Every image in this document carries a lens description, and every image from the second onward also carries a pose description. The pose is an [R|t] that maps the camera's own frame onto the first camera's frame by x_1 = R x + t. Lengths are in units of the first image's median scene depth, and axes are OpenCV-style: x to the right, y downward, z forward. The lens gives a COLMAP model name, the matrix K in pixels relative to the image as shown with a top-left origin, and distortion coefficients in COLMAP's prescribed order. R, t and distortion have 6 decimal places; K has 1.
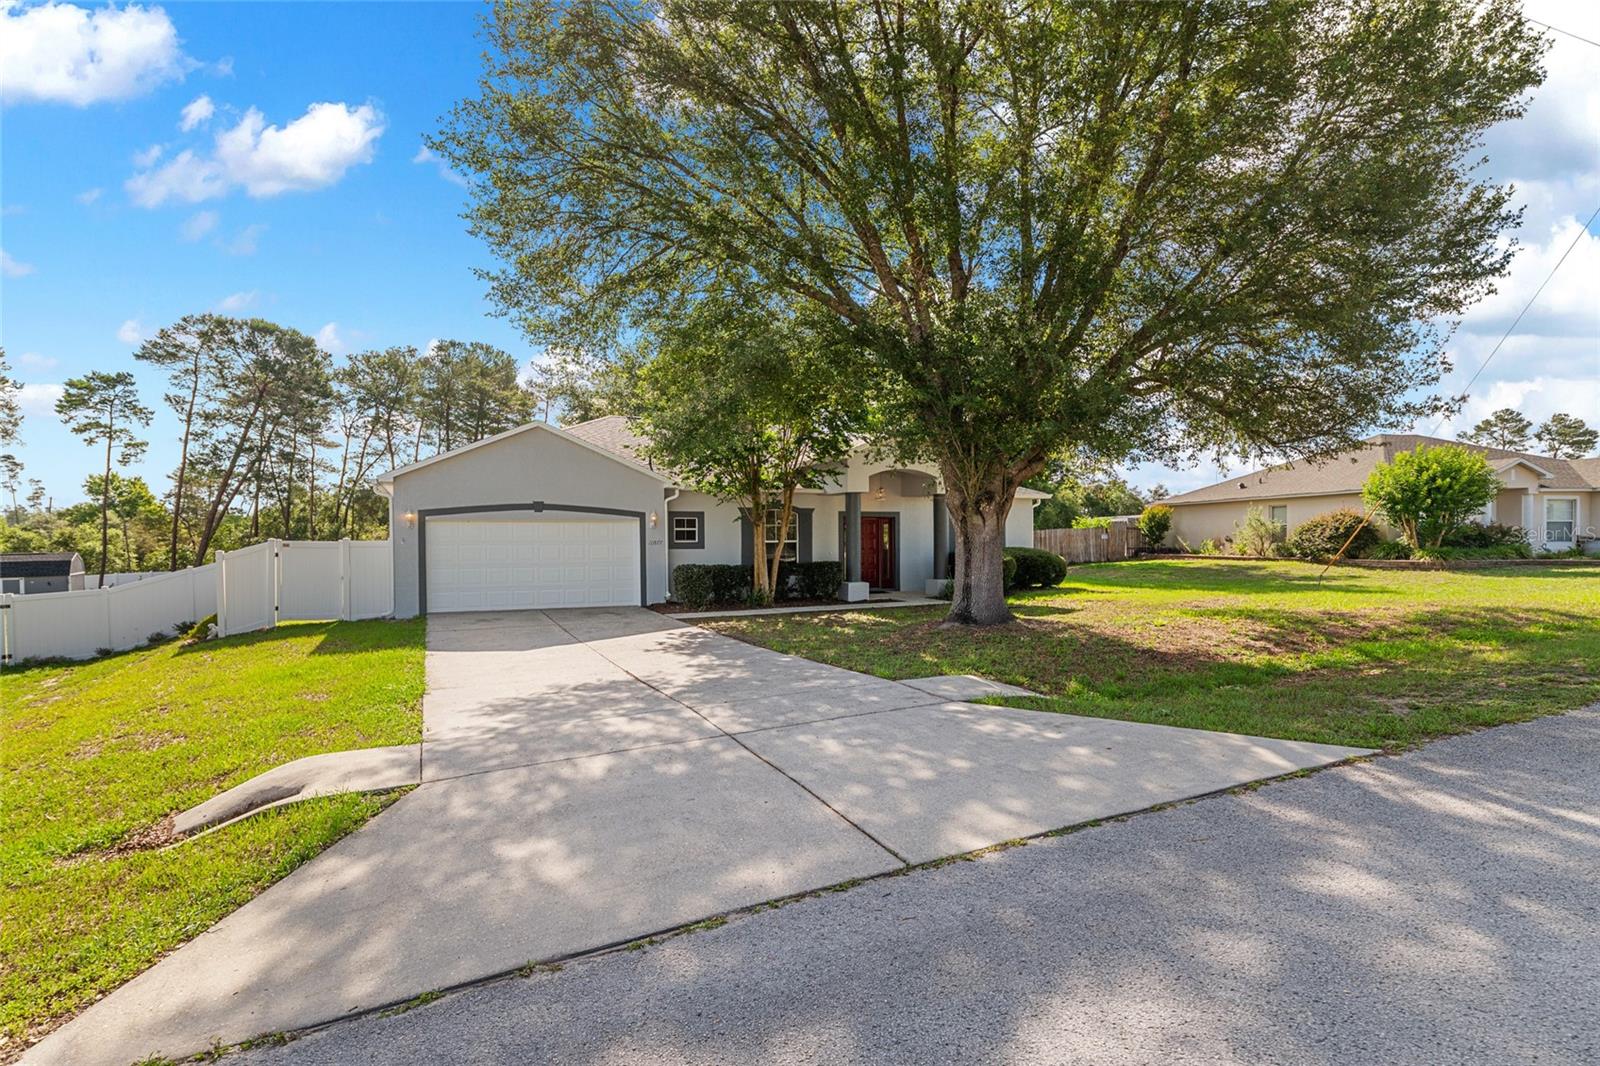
lens RADIAL K [[833.7, 0, 800.0], [0, 833.7, 533.0], [0, 0, 1]] dist [-0.003875, -0.000669]
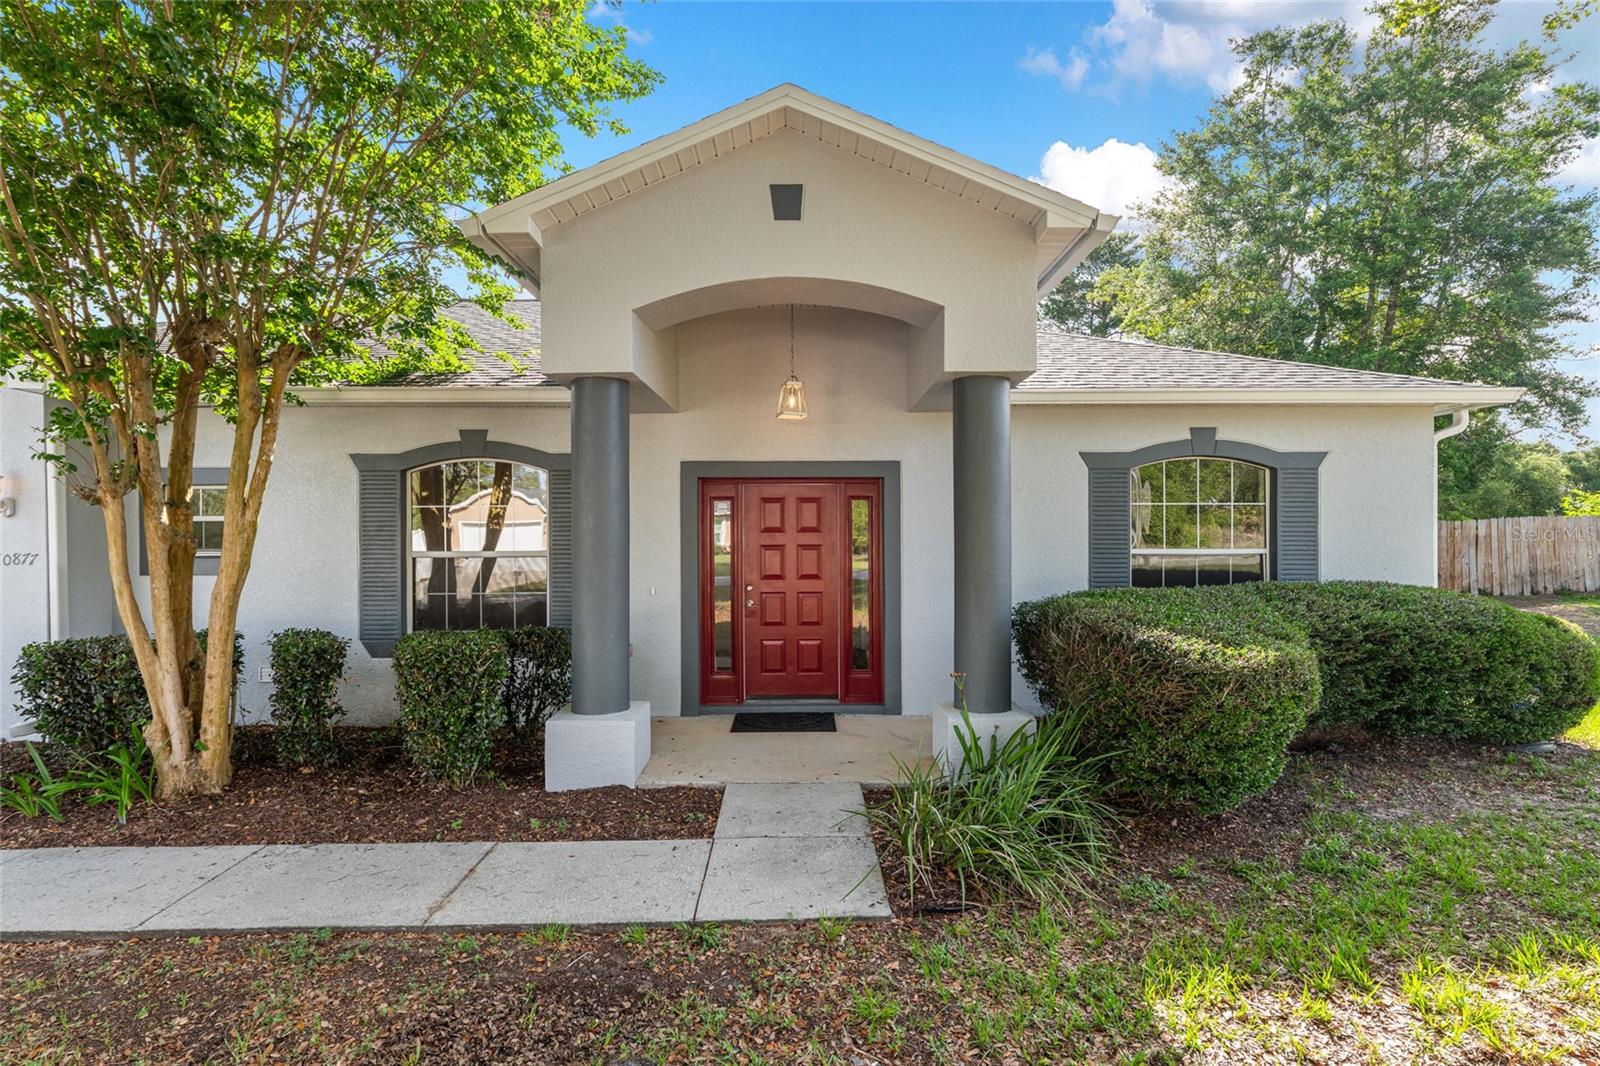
lens RADIAL K [[794.6, 0, 809.7], [0, 794.6, 535.2], [0, 0, 1]] dist [0.001373, -0.000115]
pose [[0.913602, 0.003125, -0.406597, 0.234839], [0.001731, 0.999932, 0.011574, -0.001481], [0.406605, -0.011277, 0.913534, 0.800747]]
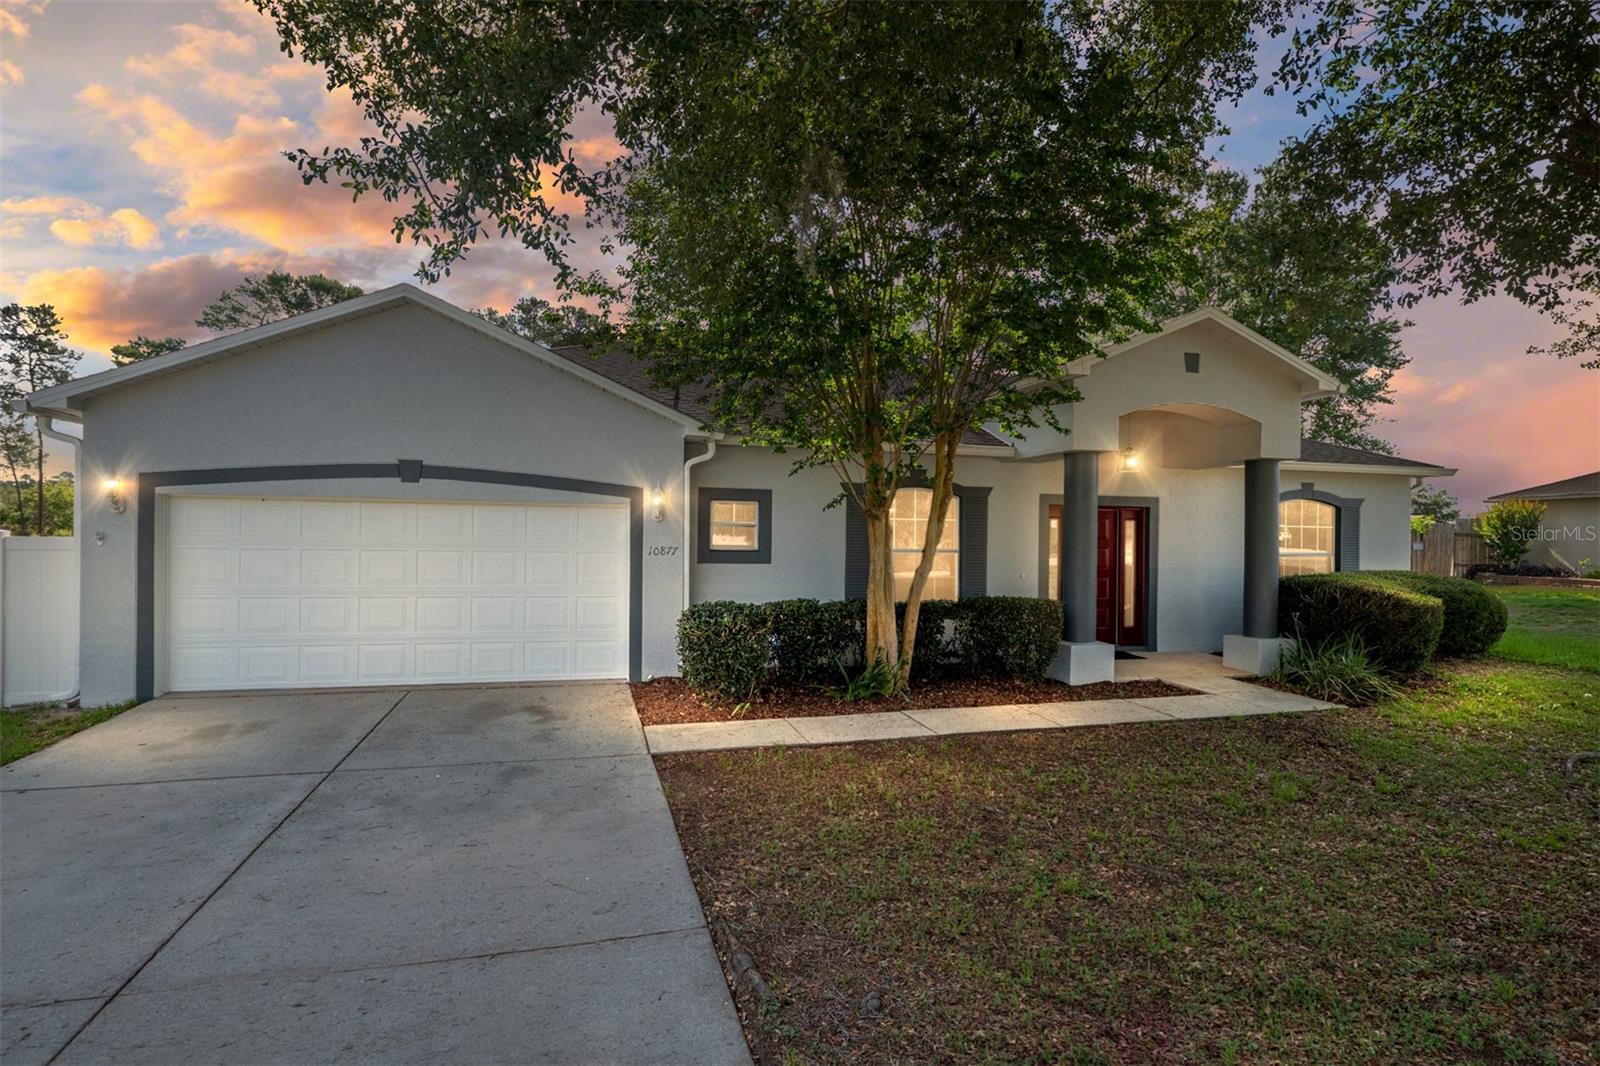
lens RADIAL K [[833.7, 0, 800.0], [0, 833.7, 533.0], [0, 0, 1]] dist [-0.003875, -0.000669]
pose [[0.986899, 0.018277, -0.160301, -0.017565], [-0.017620, 0.999830, 0.005519, -0.002846], [0.160375, -0.002622, 0.987053, 0.513835]]
